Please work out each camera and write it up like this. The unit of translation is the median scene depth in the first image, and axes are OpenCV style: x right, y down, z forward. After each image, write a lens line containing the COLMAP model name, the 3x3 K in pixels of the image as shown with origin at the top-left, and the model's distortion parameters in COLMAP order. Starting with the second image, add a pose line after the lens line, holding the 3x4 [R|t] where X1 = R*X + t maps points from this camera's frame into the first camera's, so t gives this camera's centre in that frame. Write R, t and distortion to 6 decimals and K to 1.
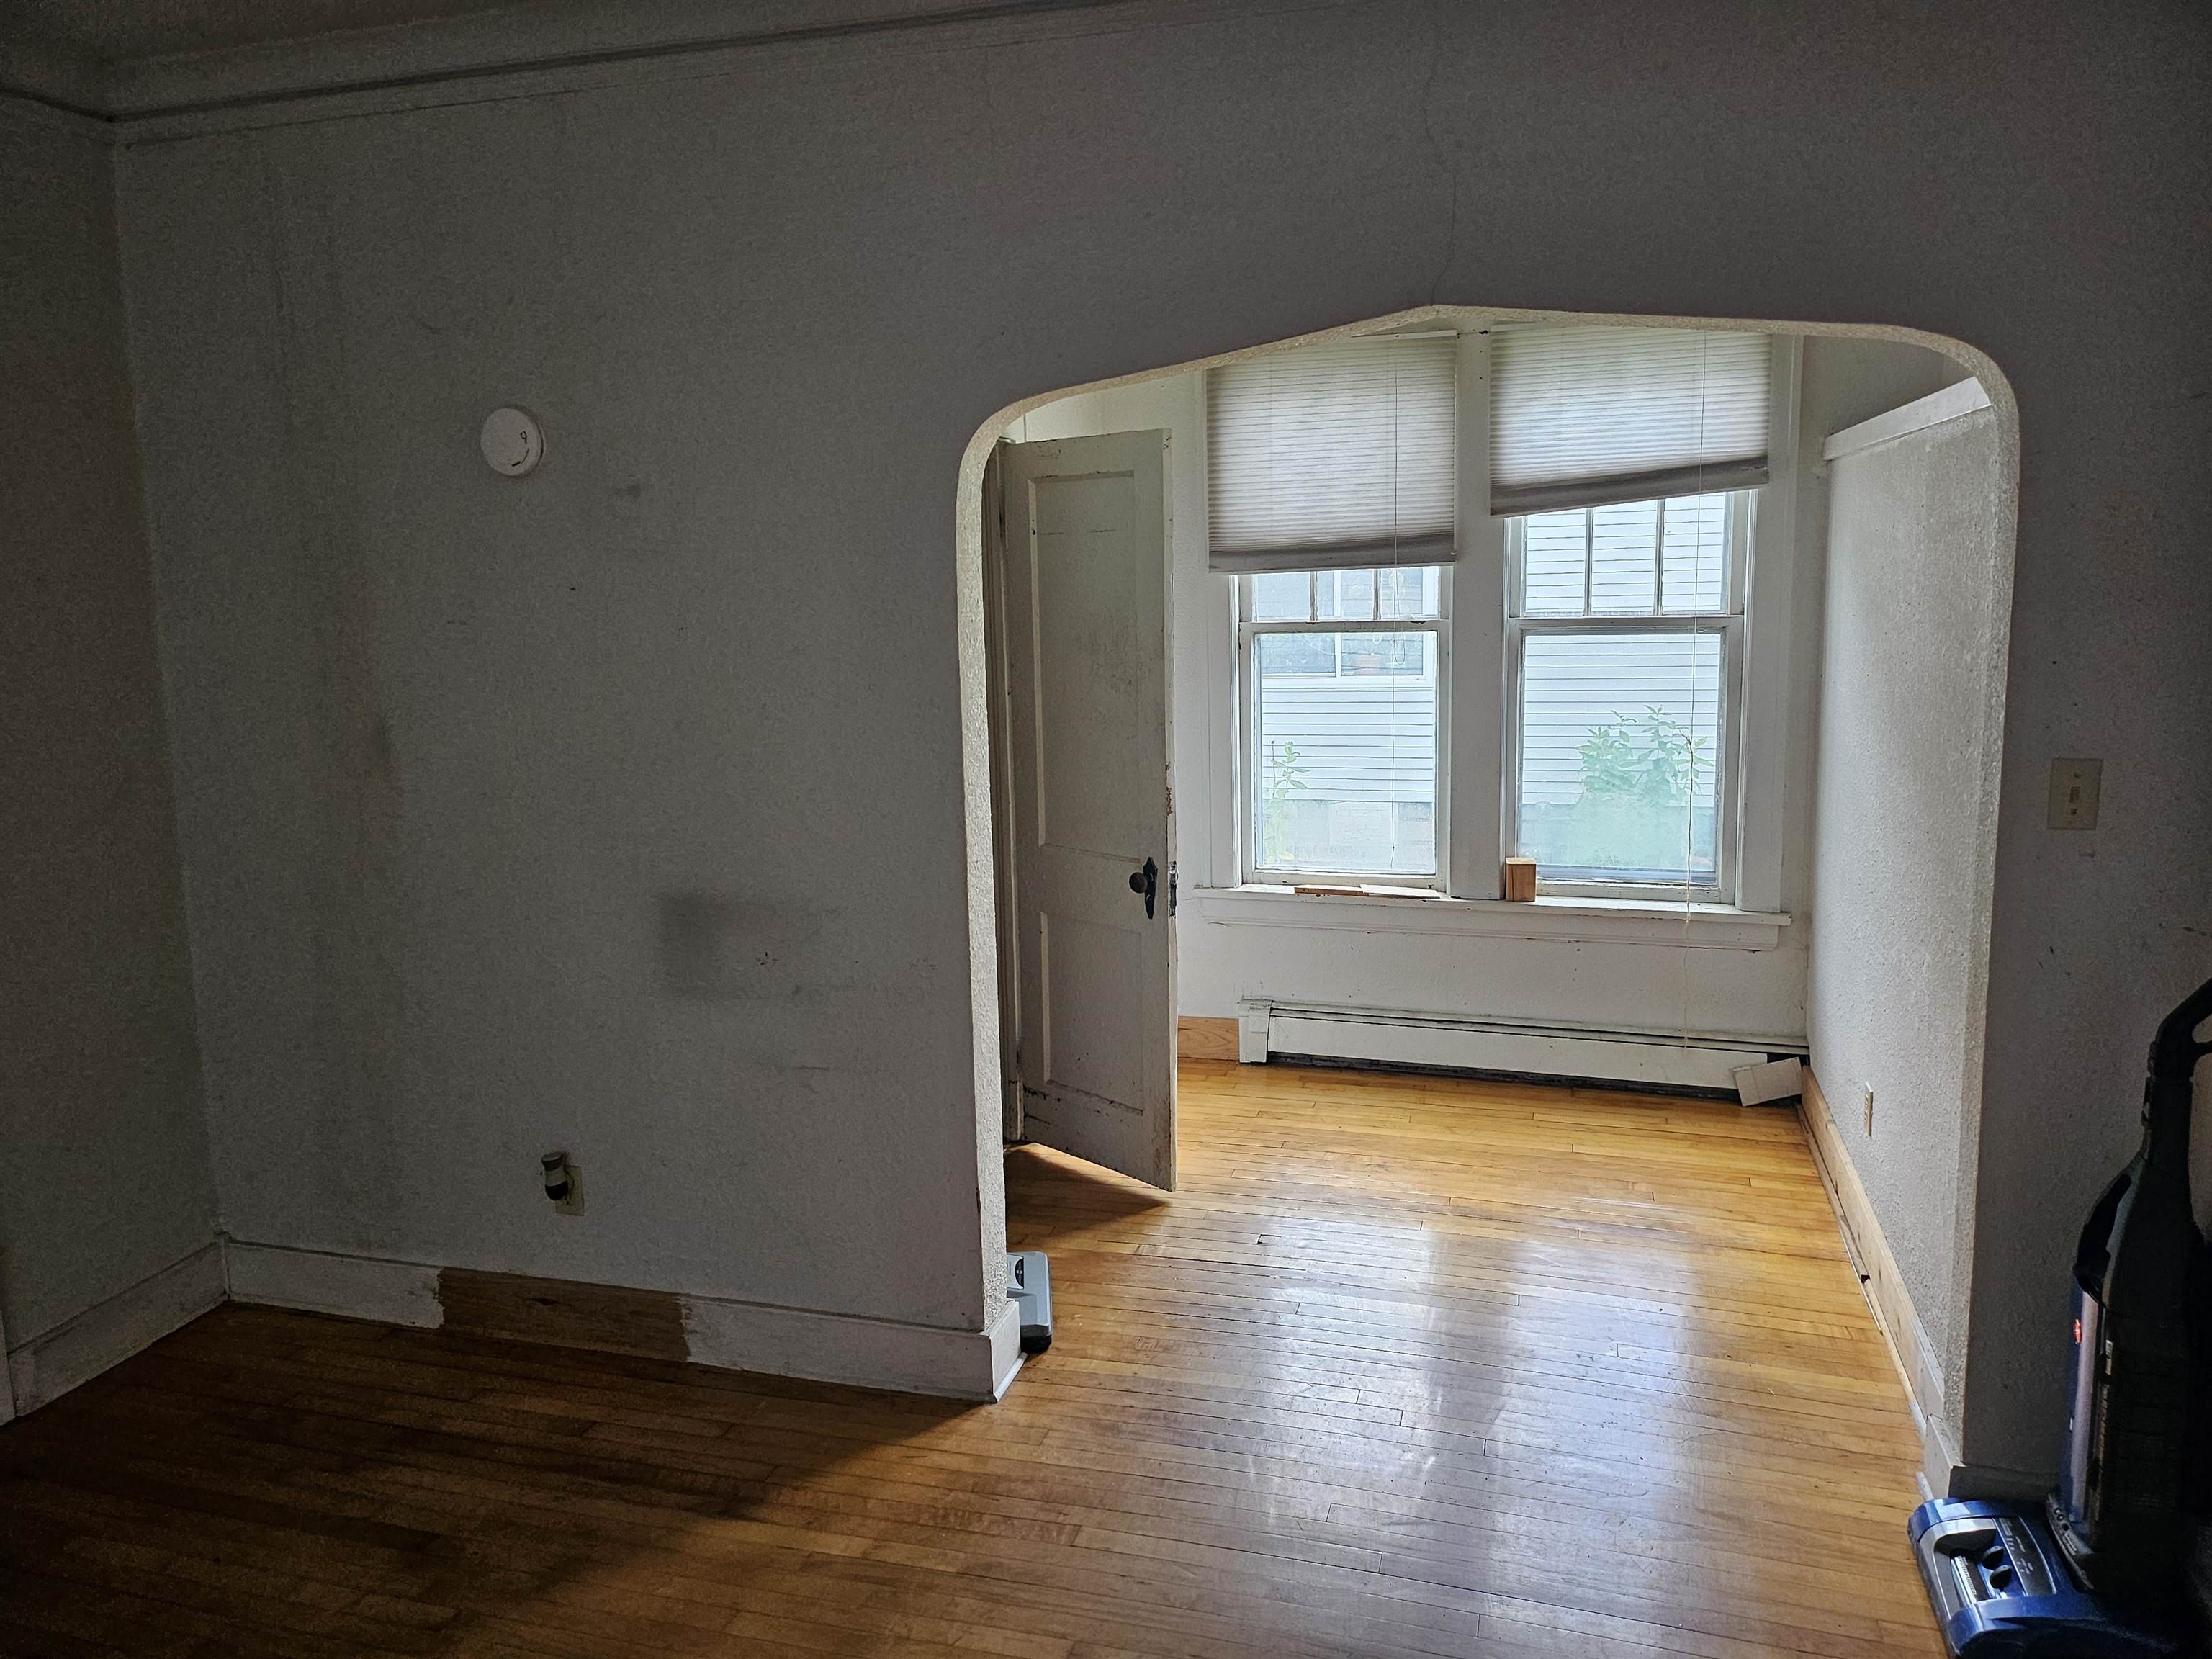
lens RADIAL K [[1544.0, 0, 1106.0], [0, 1544.0, 829.5], [0, 0, 1]] dist [0.075367, -0.001157]
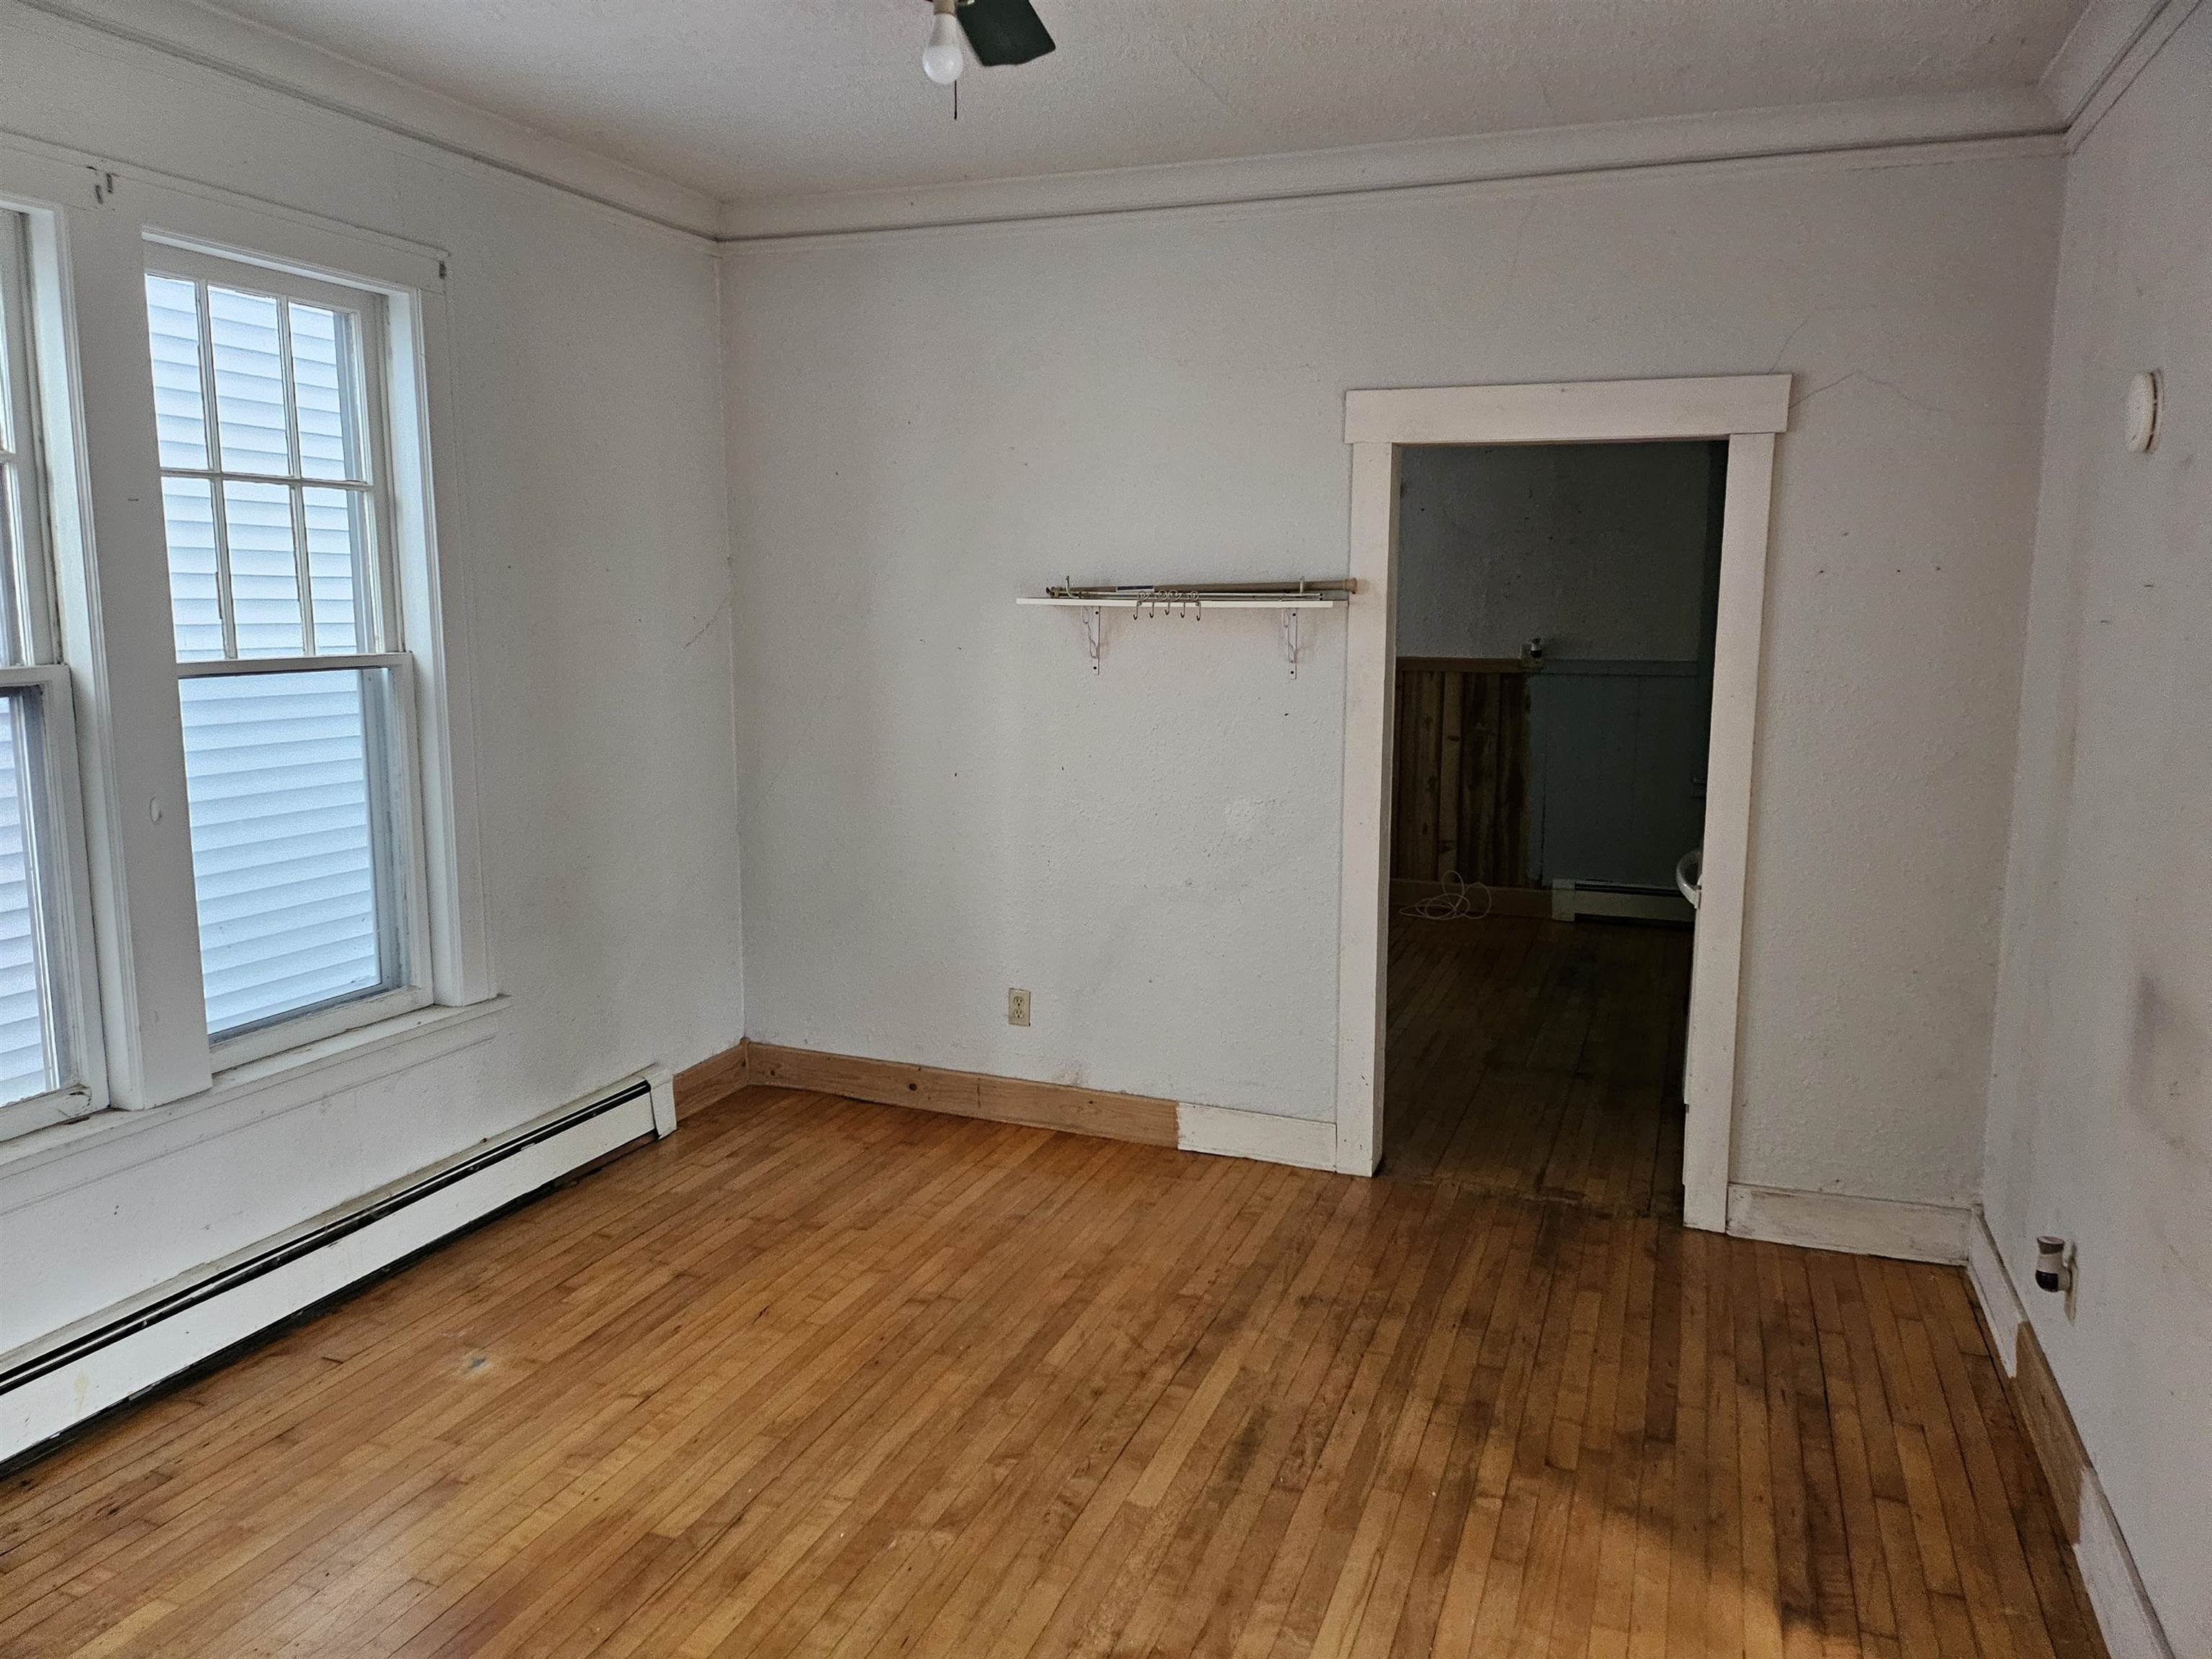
lens RADIAL K [[1544.0, 0, 1106.0], [0, 1544.0, 829.5], [0, 0, 1]] dist [0.075367, -0.001157]
pose [[-0.068381, 0.167300, -0.983532, 0.562580], [-0.154074, 0.972241, 0.176092, -0.099237], [0.985690, 0.163579, -0.040707, 0.515804]]
